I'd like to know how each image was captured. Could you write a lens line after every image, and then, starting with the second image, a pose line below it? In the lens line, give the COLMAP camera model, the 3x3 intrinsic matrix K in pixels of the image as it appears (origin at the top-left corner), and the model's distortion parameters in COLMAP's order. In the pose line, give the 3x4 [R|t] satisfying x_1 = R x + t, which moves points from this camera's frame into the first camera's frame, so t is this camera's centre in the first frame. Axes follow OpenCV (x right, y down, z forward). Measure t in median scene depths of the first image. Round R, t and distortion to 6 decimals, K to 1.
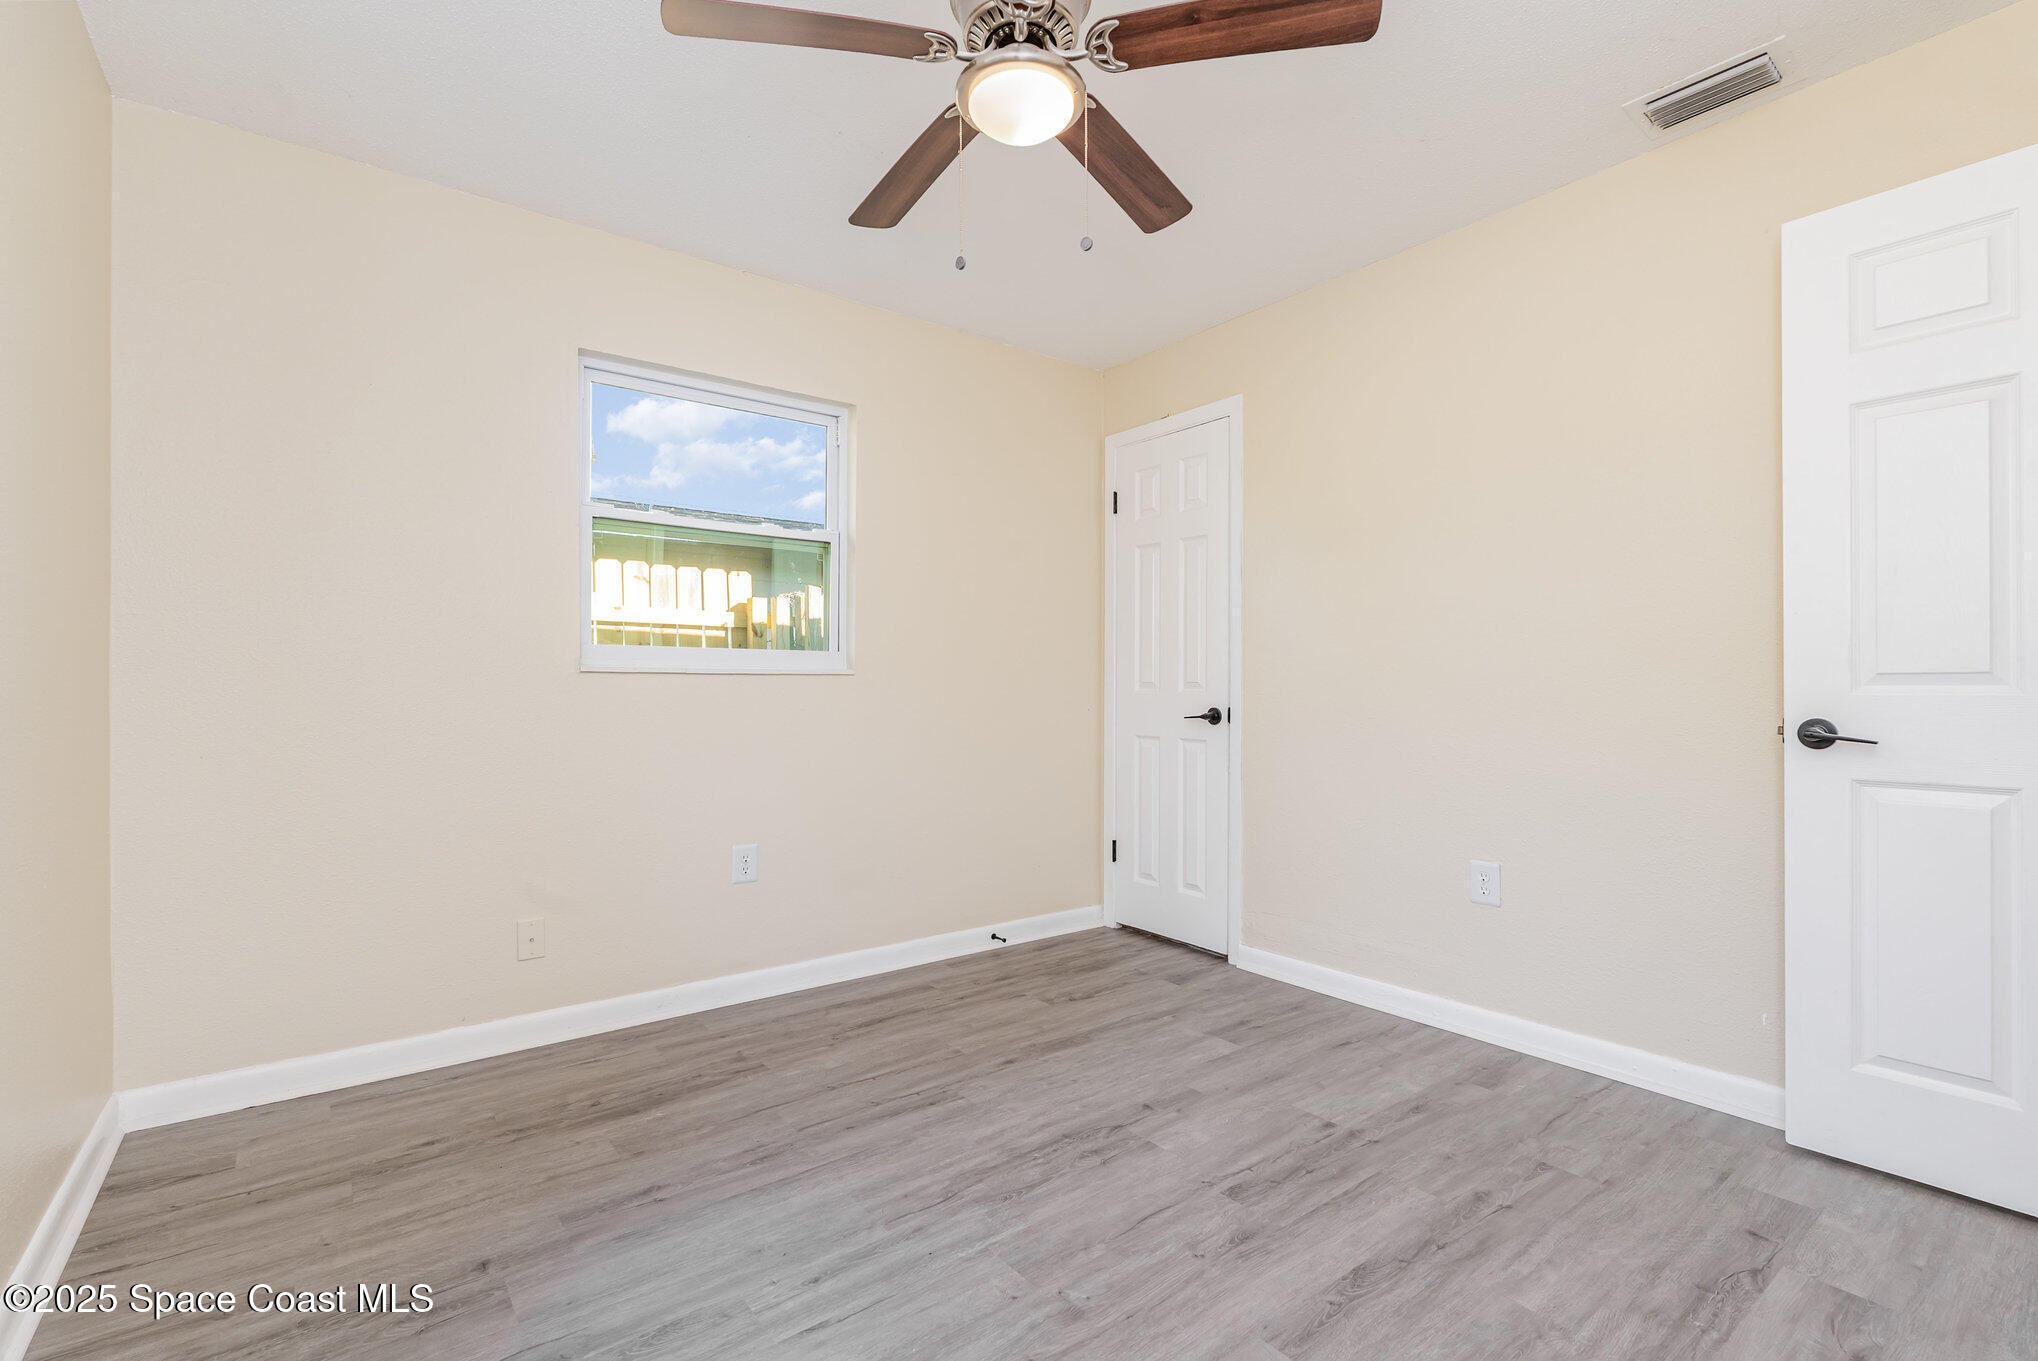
lens RADIAL K [[906.8, 0, 1040.8], [0, 906.8, 675.9], [0, 0, 1]] dist [-0.005629, 0.000509]
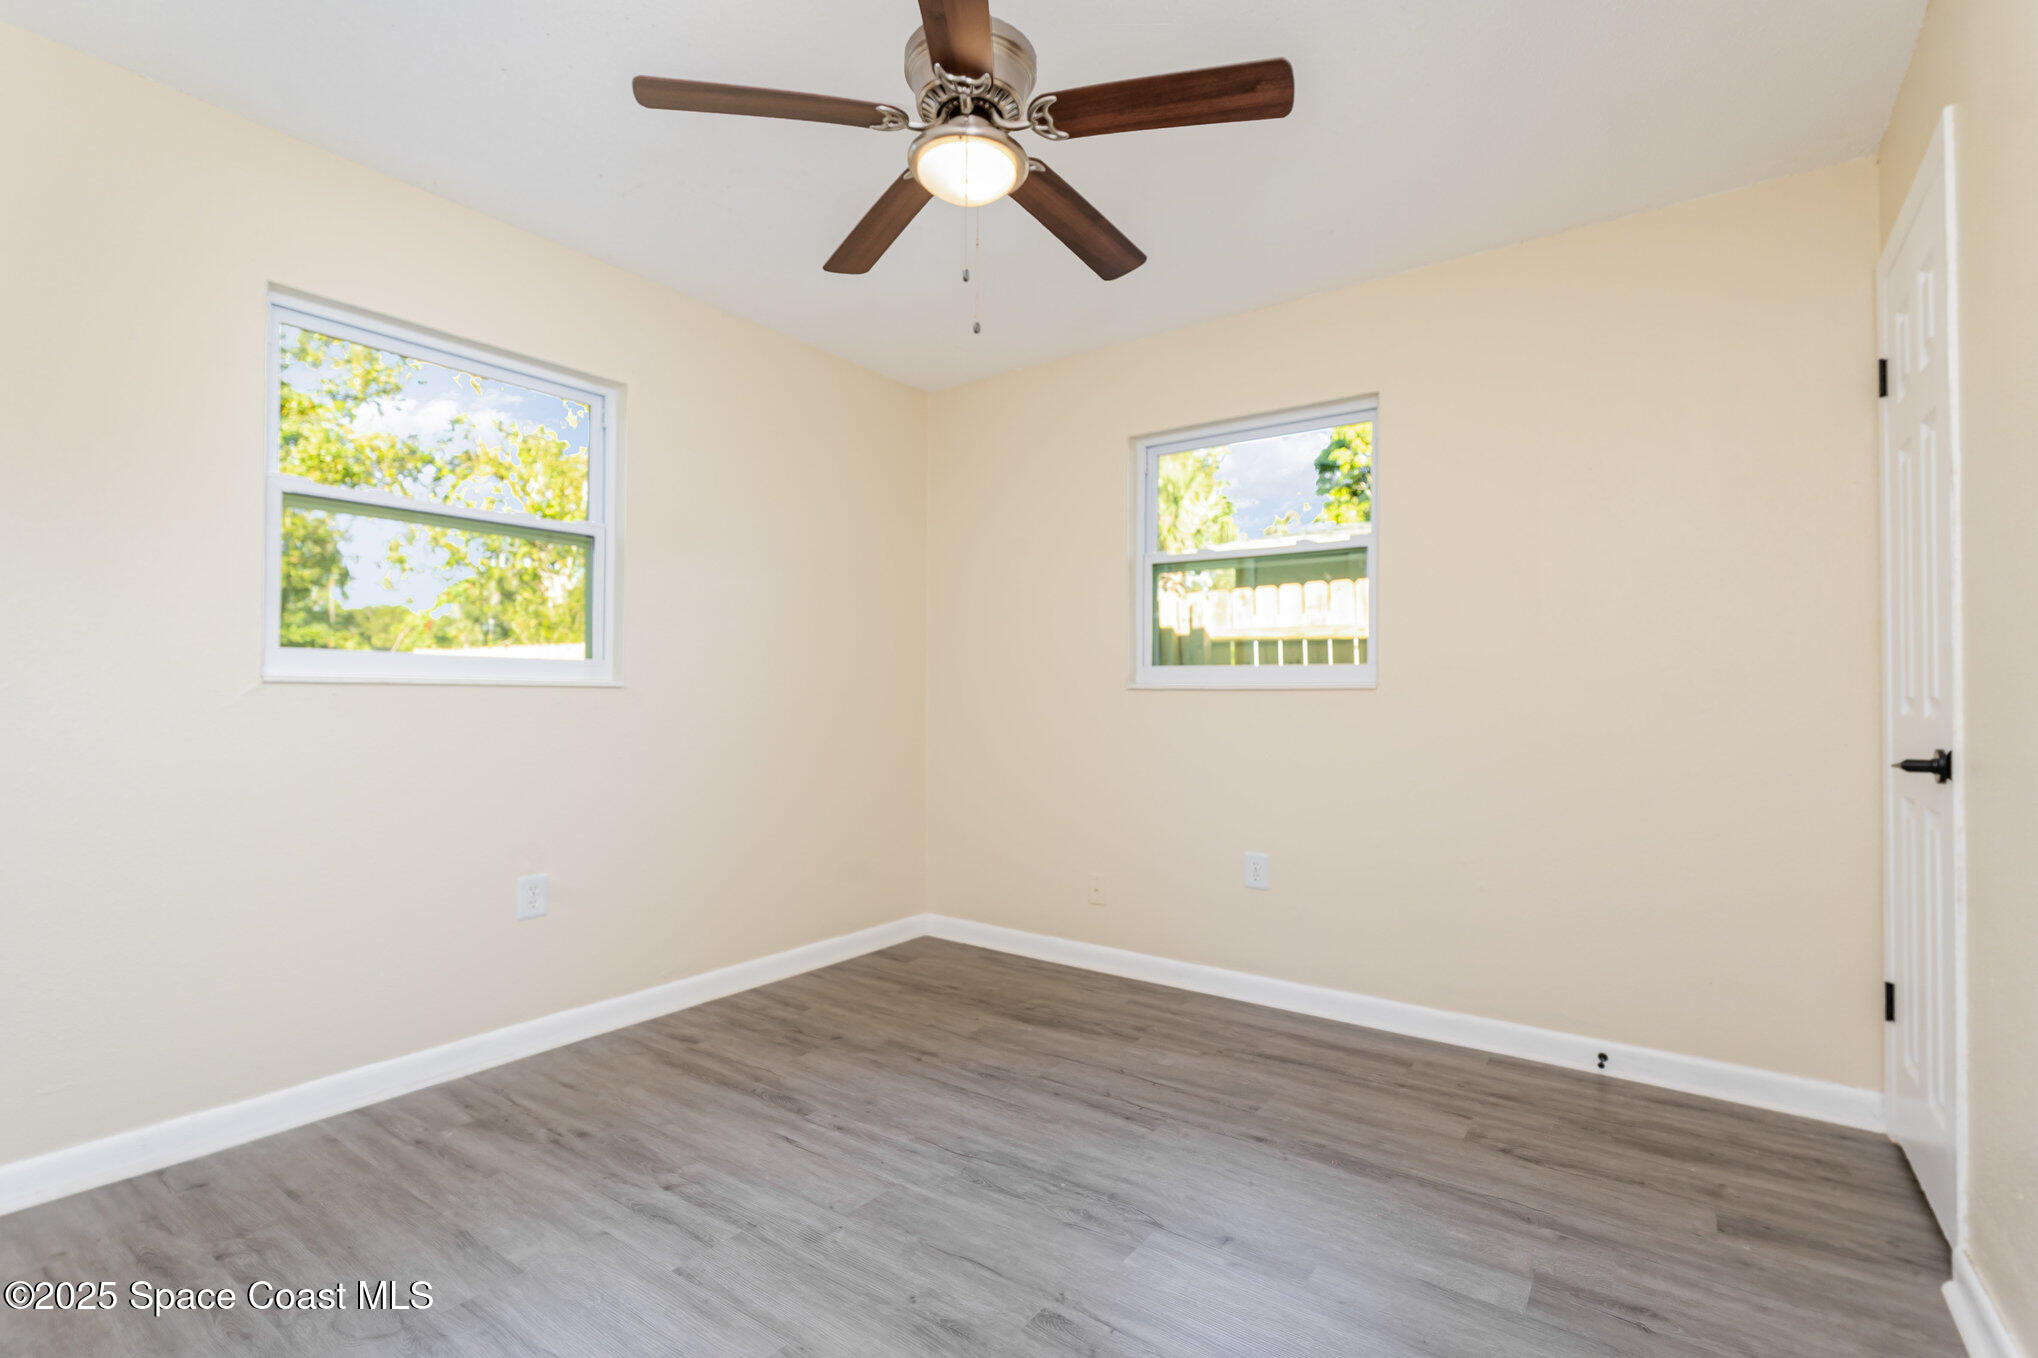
lens RADIAL K [[906.8, 0, 1020.8], [0, 906.8, 680.5], [0, 0, 1]] dist [-0.005629, 0.000509]
pose [[0.292688, -0.015181, -0.956087, 0.700793], [0.007025, 0.999881, -0.013726, 0.001810], [0.956182, -0.002699, 0.292760, 0.516078]]
